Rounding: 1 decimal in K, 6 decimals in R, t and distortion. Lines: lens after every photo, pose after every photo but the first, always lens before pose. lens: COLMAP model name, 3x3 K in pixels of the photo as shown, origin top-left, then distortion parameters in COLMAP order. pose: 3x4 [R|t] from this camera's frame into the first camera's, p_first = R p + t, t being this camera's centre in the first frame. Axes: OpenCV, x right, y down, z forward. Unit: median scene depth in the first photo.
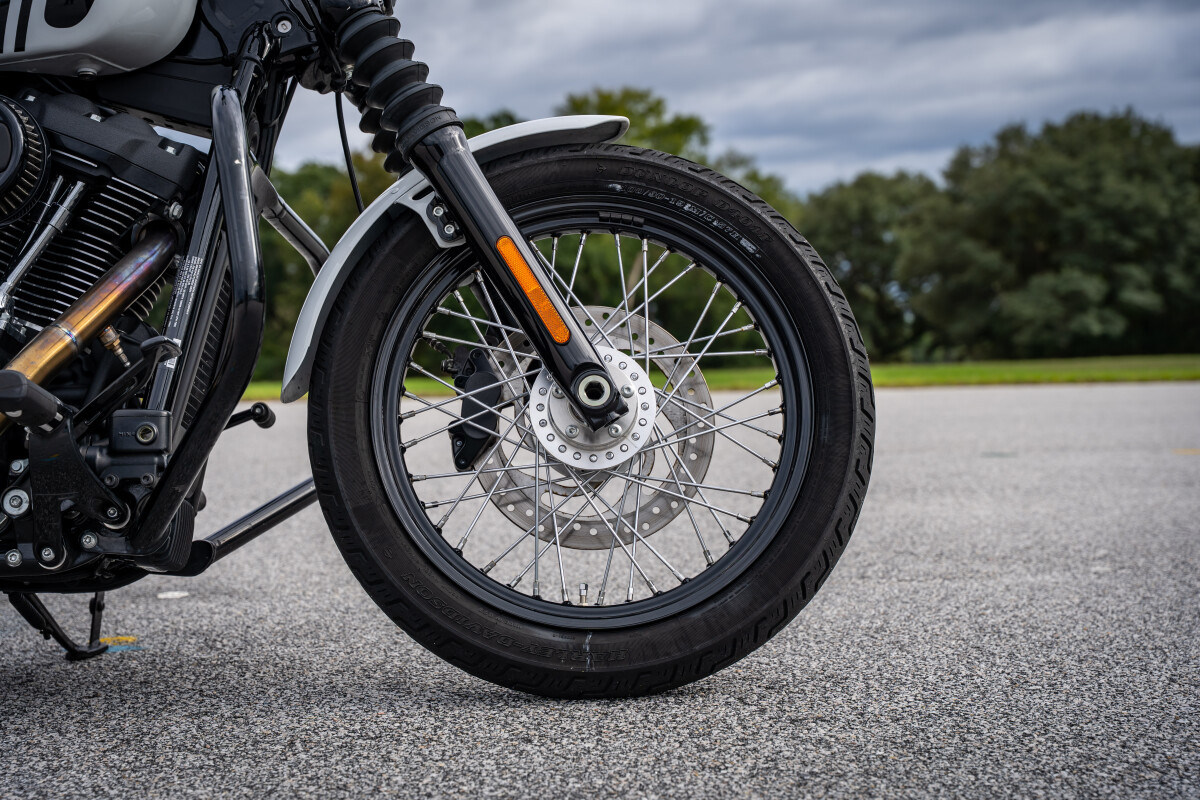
lens RADIAL K [[1879.3, 0, 601.5], [0, 1879.3, 398.5], [0, 0, 1]] dist [0.021819, 0.000000]
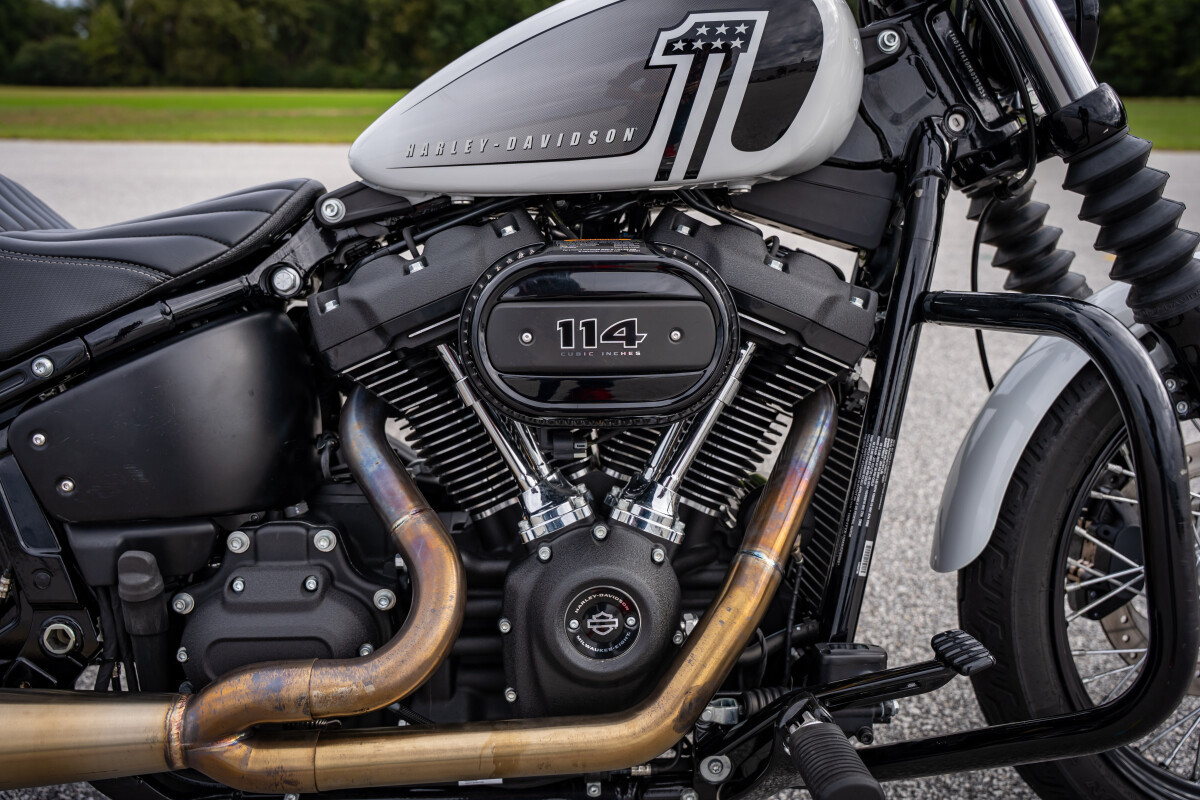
lens RADIAL K [[1042.0, 0, 603.6], [0, 1042.0, 403.4], [0, 0, 1]] dist [-0.004717, 0.018630]
pose [[0.998474, 0.017788, 0.052279, -0.356100], [-0.031624, 0.960274, 0.277262, -0.208206], [-0.045270, -0.278492, 0.959371, 0.554164]]
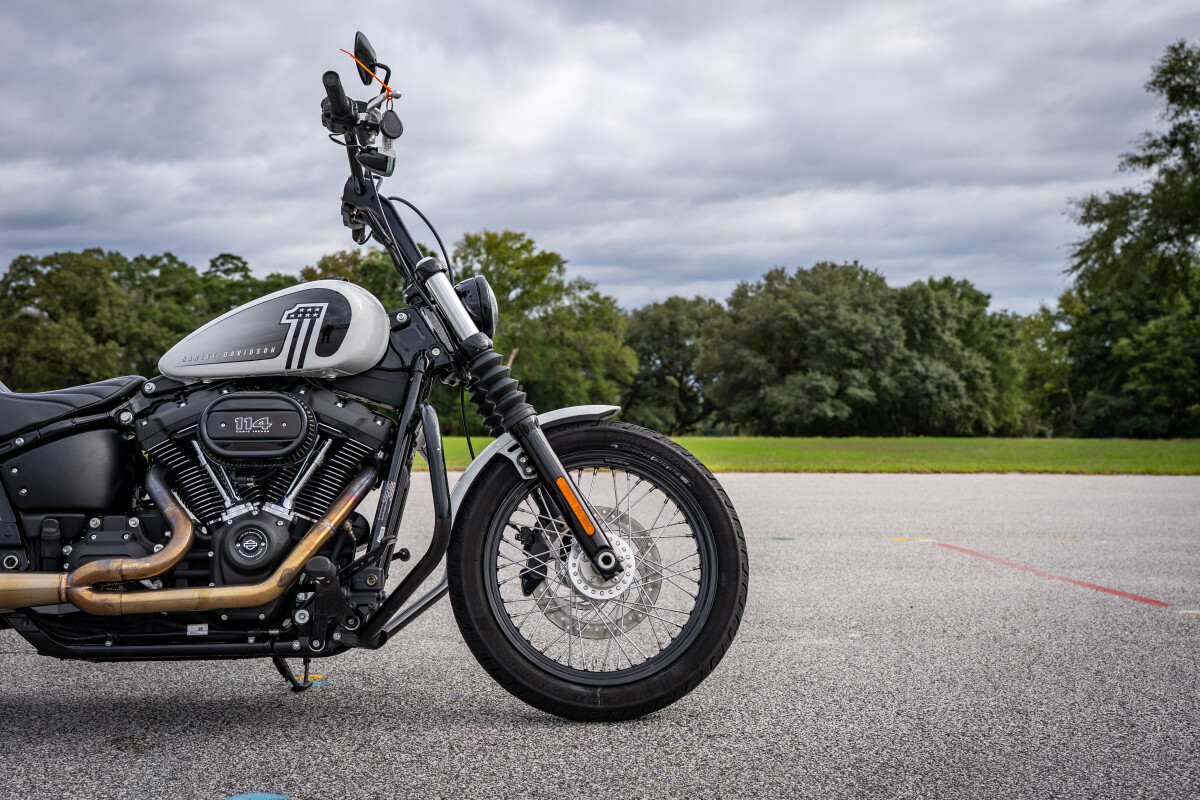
lens RADIAL K [[1342.6, 0, 607.1], [0, 1342.6, 432.9], [0, 0, 1]] dist [-0.001455, 0.000000]
pose [[0.995255, 0.027699, 0.093277, -0.126527], [-0.026424, 0.999540, -0.014877, -0.106720], [-0.093646, 0.012342, 0.995529, -0.335067]]
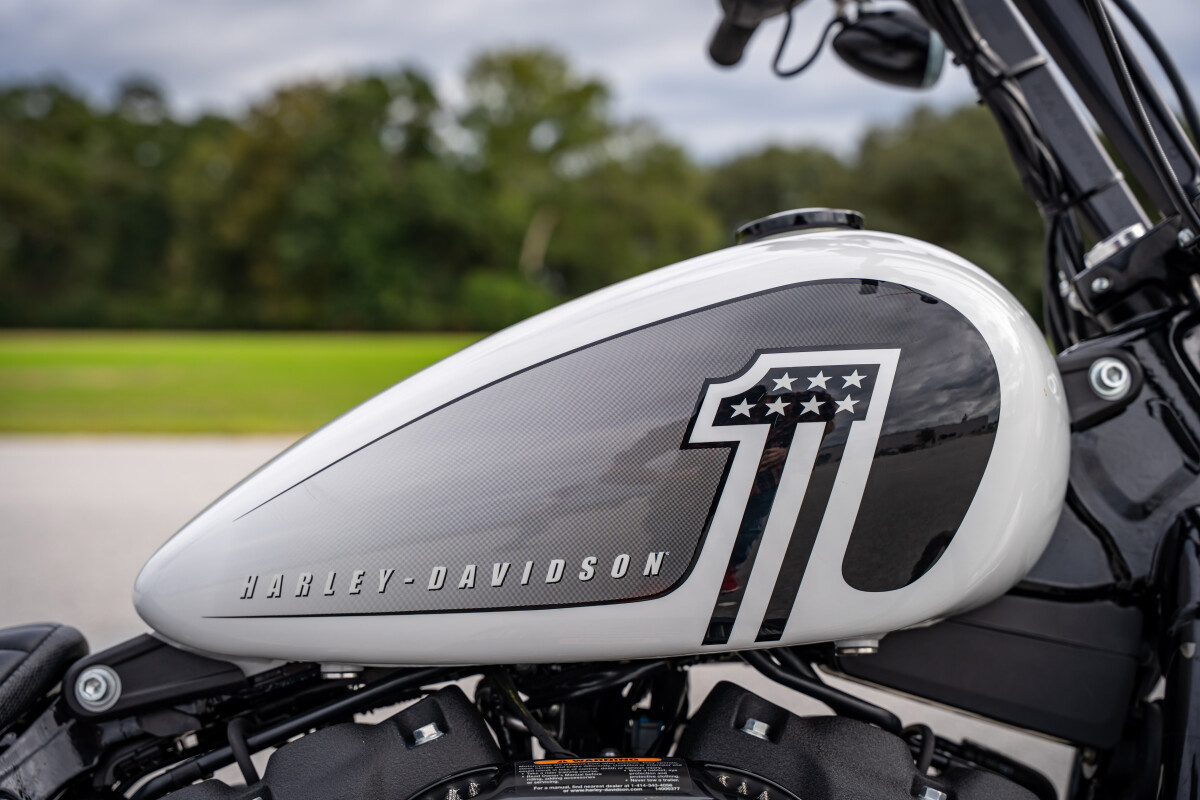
lens RADIAL K [[1879.3, 0, 602.3], [0, 1879.3, 409.0], [0, 0, 1]] dist [0.021819, 0.000000]
pose [[0.997893, 0.025221, 0.059776, -0.362394], [-0.026878, 0.999272, 0.027081, -0.239727], [-0.059050, -0.028631, 0.997844, 0.576494]]
